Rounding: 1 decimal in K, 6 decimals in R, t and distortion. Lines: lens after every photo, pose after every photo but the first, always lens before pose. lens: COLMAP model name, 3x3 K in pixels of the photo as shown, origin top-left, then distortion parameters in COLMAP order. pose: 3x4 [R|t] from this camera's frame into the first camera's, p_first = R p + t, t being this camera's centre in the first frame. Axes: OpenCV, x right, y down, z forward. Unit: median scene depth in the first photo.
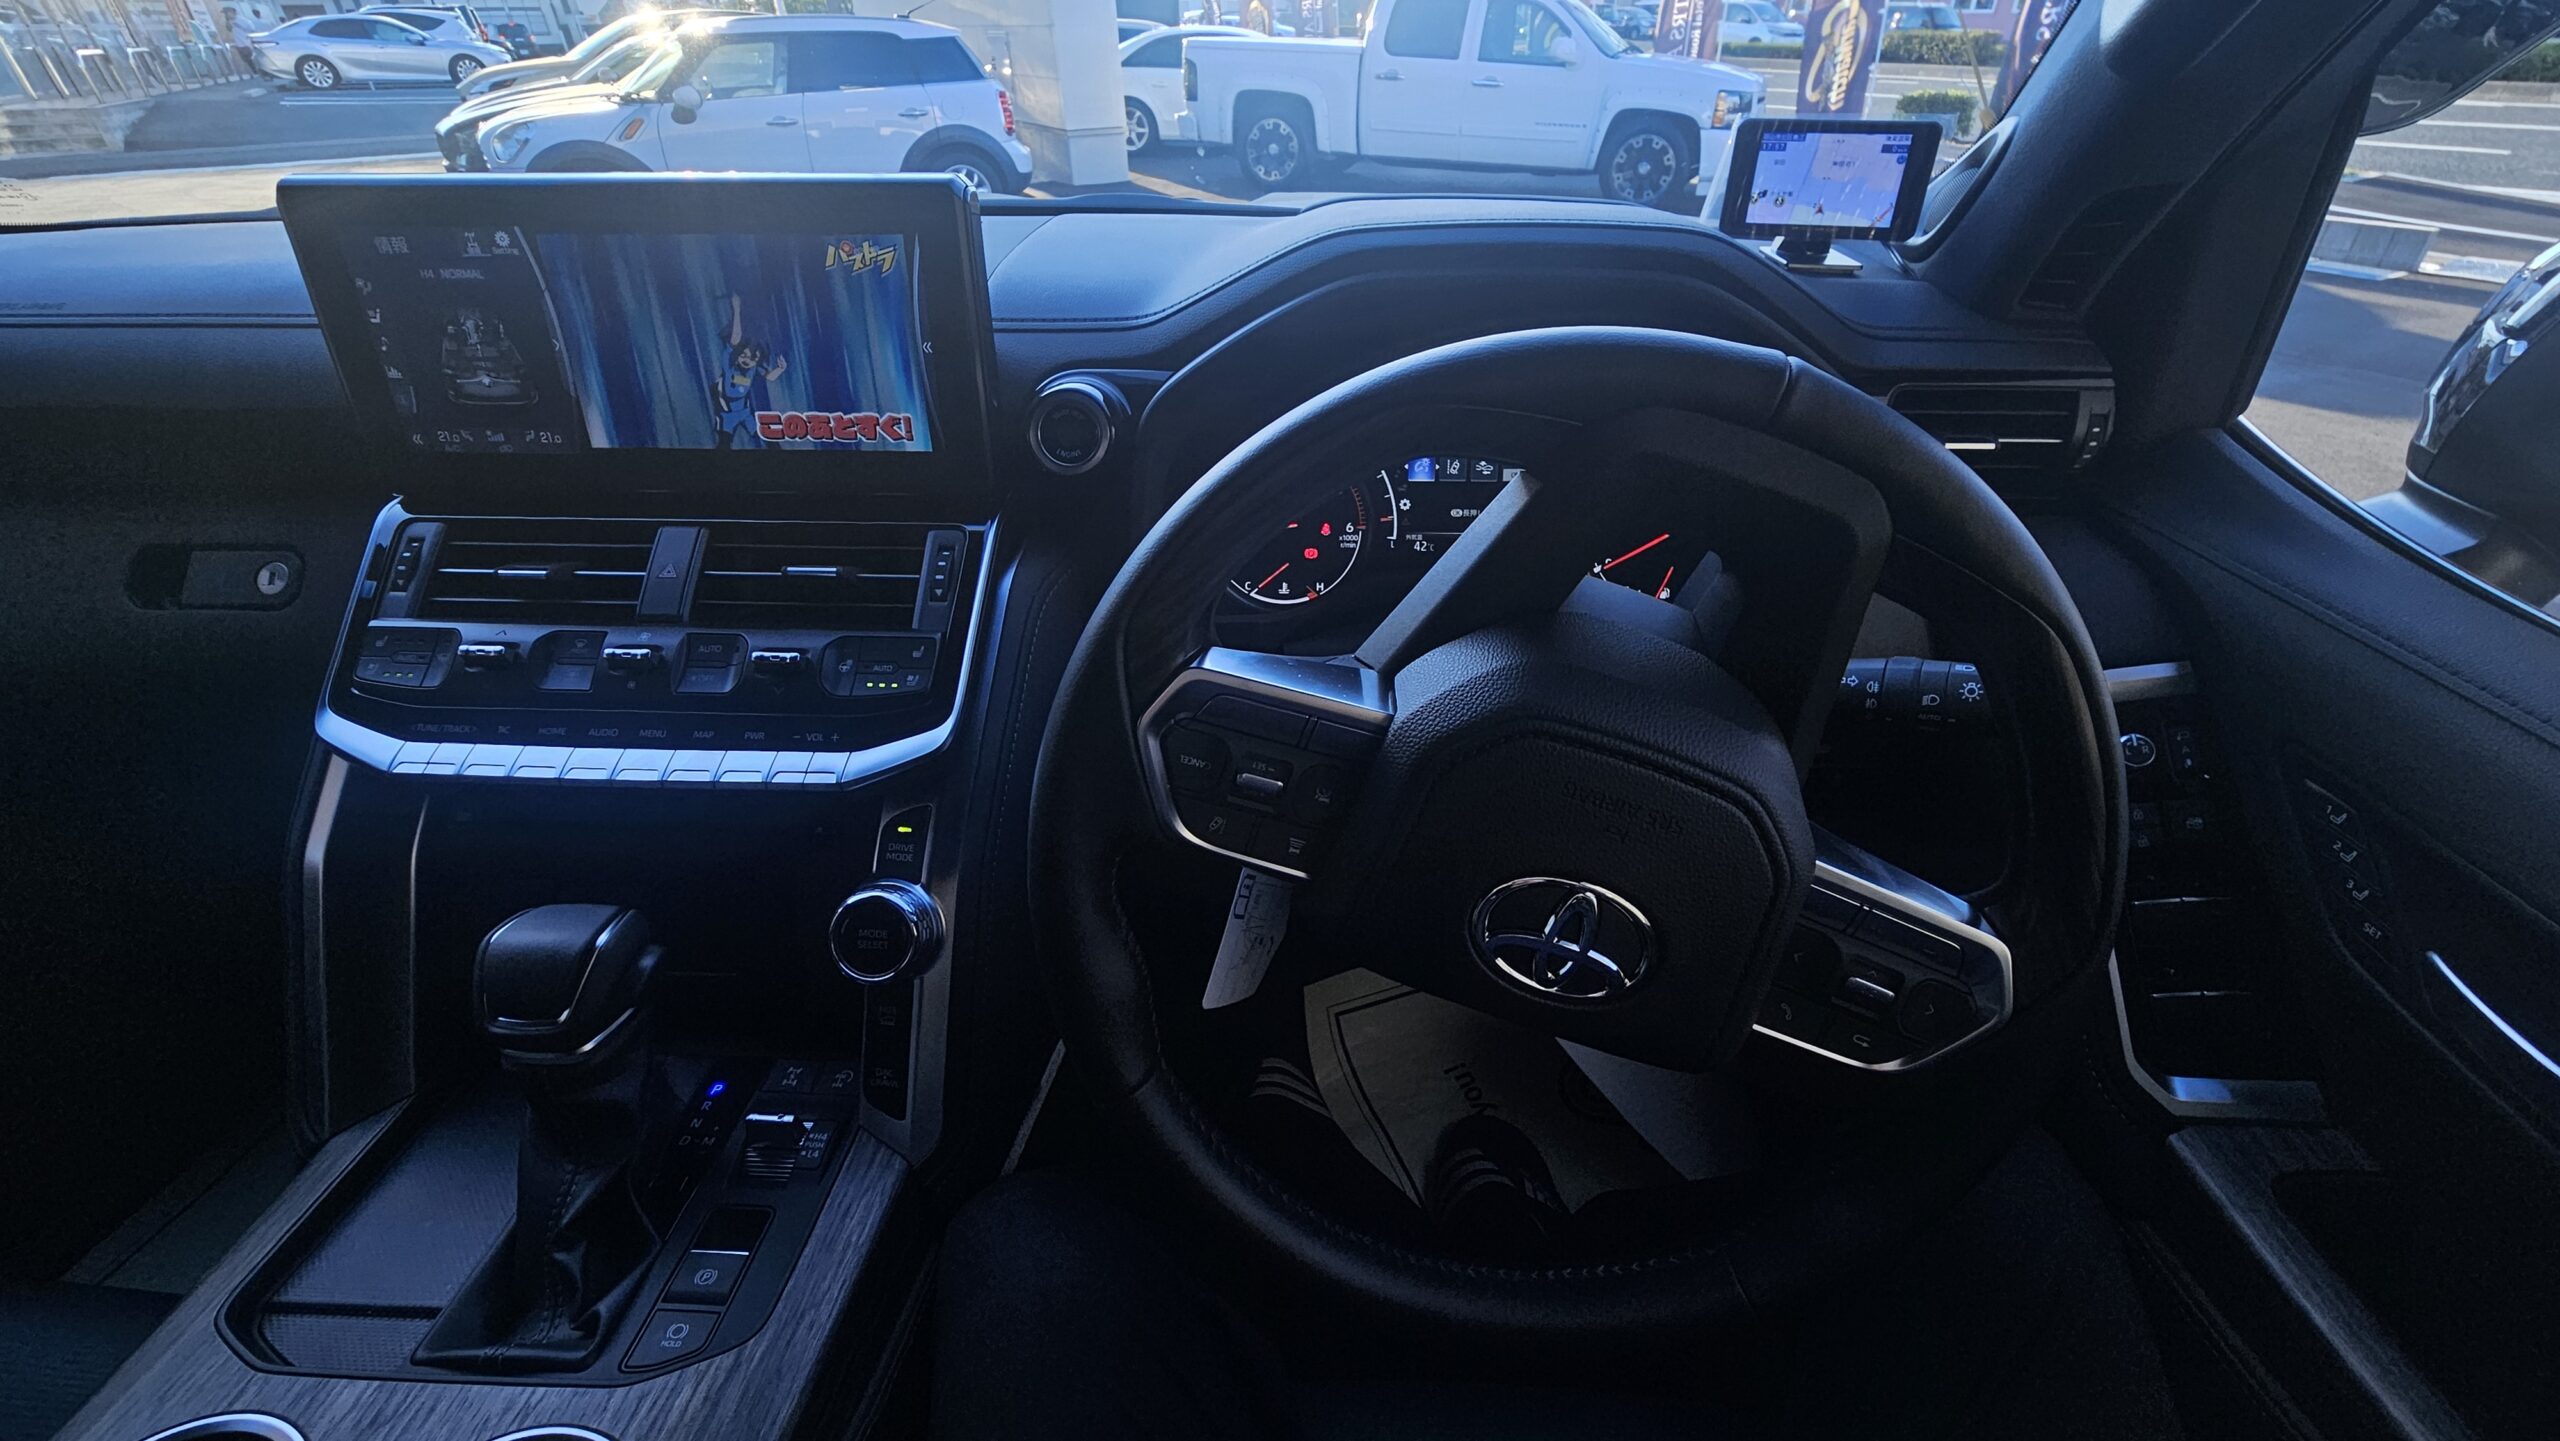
lens RADIAL K [[1036.8, 0, 1288.9], [0, 1036.8, 729.6], [0, 0, 1]] dist [-0.003705, 0.000941]
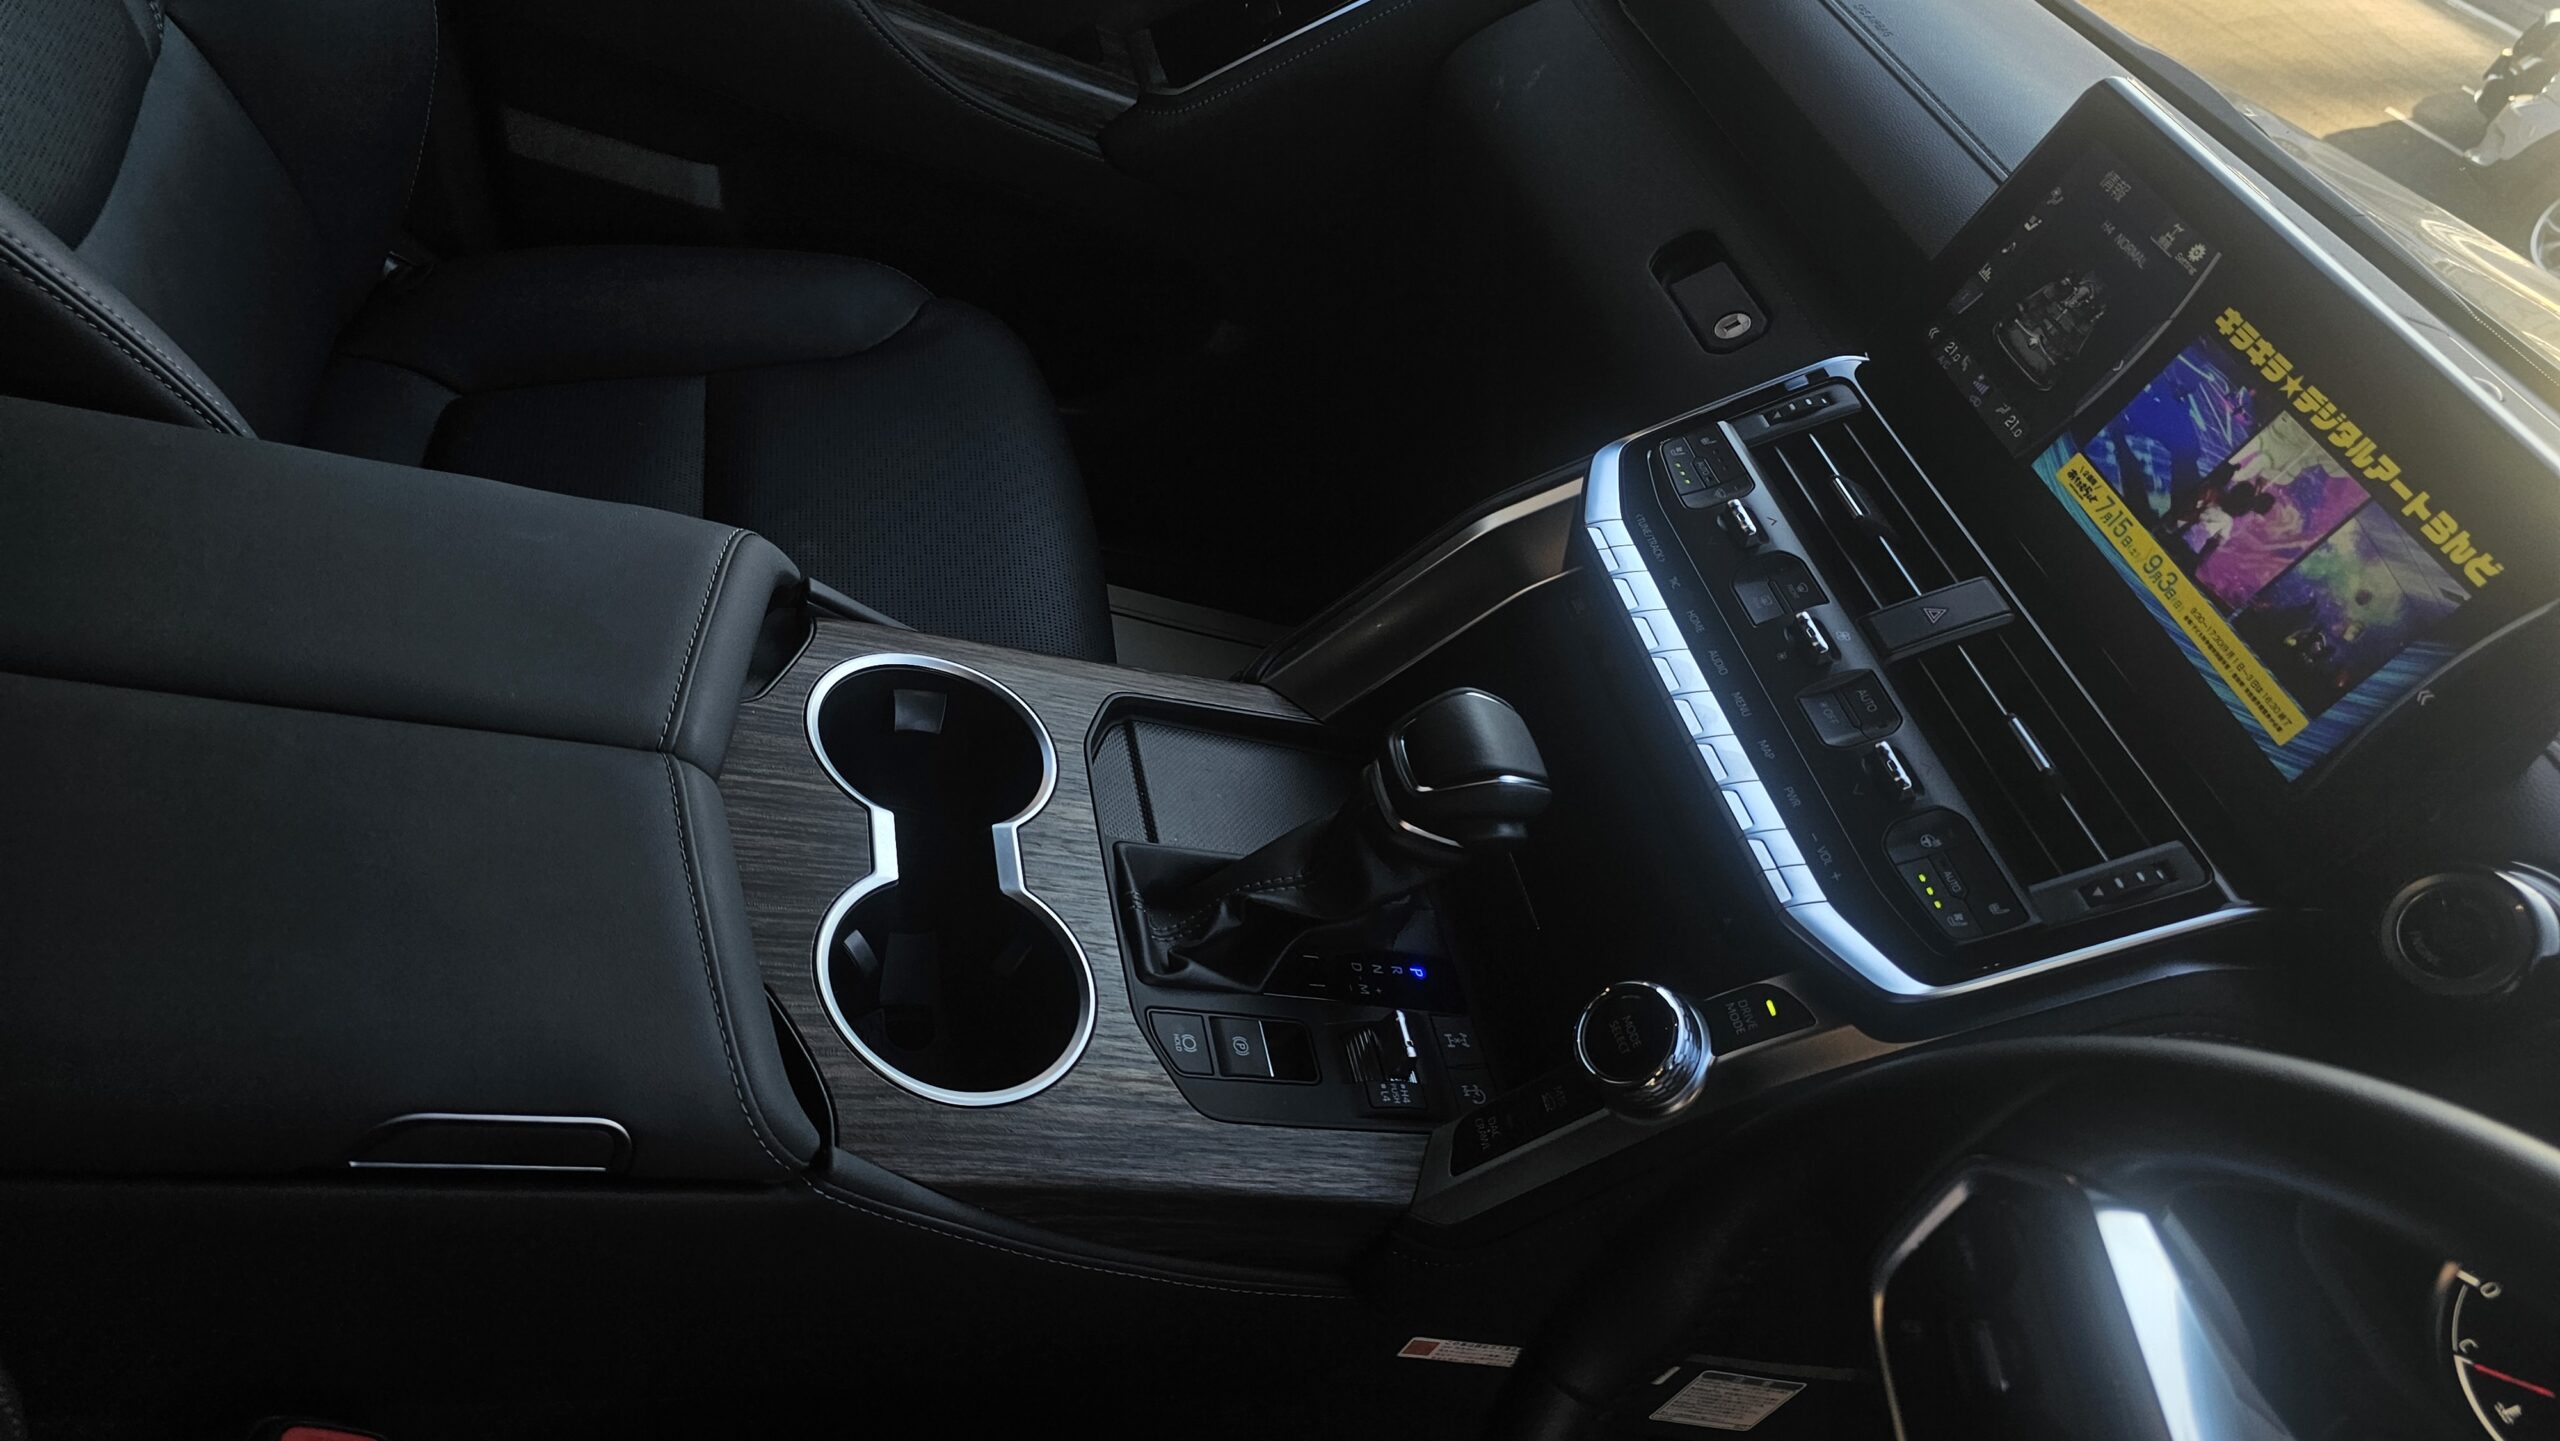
lens RADIAL K [[1731.9, 0, 1278.9], [0, 1731.9, 720.2], [0, 0, 1]] dist [-0.007392, -0.000708]
pose [[0.244506, 0.723387, -0.645699, 0.215608], [-0.803630, 0.523799, 0.282511, -0.085435], [0.542582, 0.449828, 0.709408, -0.200408]]
